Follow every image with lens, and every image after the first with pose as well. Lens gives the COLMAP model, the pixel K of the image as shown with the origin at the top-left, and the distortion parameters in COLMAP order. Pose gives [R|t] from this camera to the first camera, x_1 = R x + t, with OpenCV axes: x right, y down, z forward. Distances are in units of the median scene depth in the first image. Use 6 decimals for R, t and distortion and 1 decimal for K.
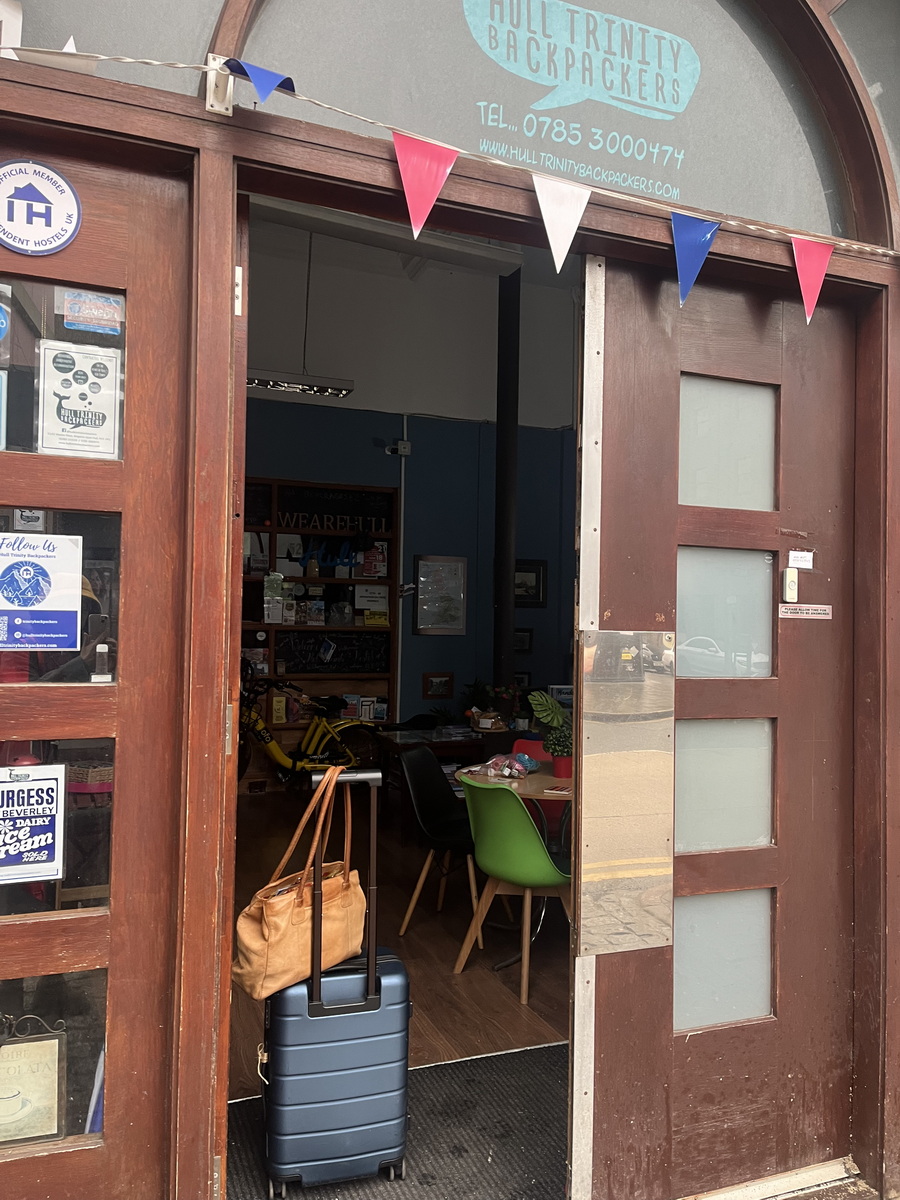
lens RADIAL K [[918.6, 0, 452.7], [0, 918.6, 597.2], [0, 0, 1]] dist [-0.004537, -0.006557]
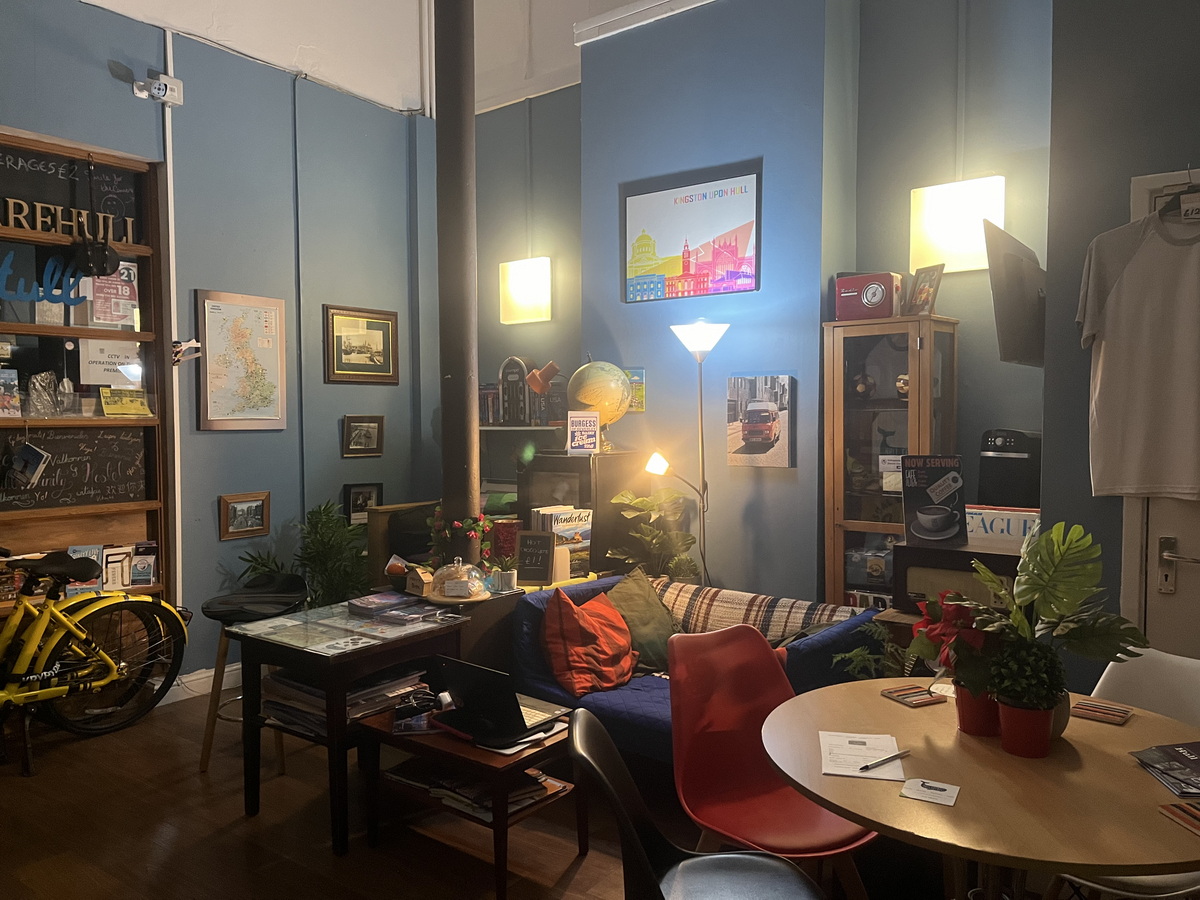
lens RADIAL K [[918.6, 0, 599.0], [0, 918.6, 462.3], [0, 0, 1]] dist [-0.004537, -0.006557]
pose [[0.826080, -0.043916, 0.561839, -0.158858], [-0.004442, 0.996421, 0.084416, 0.011209], [-0.563535, -0.072230, 0.822928, 0.390119]]
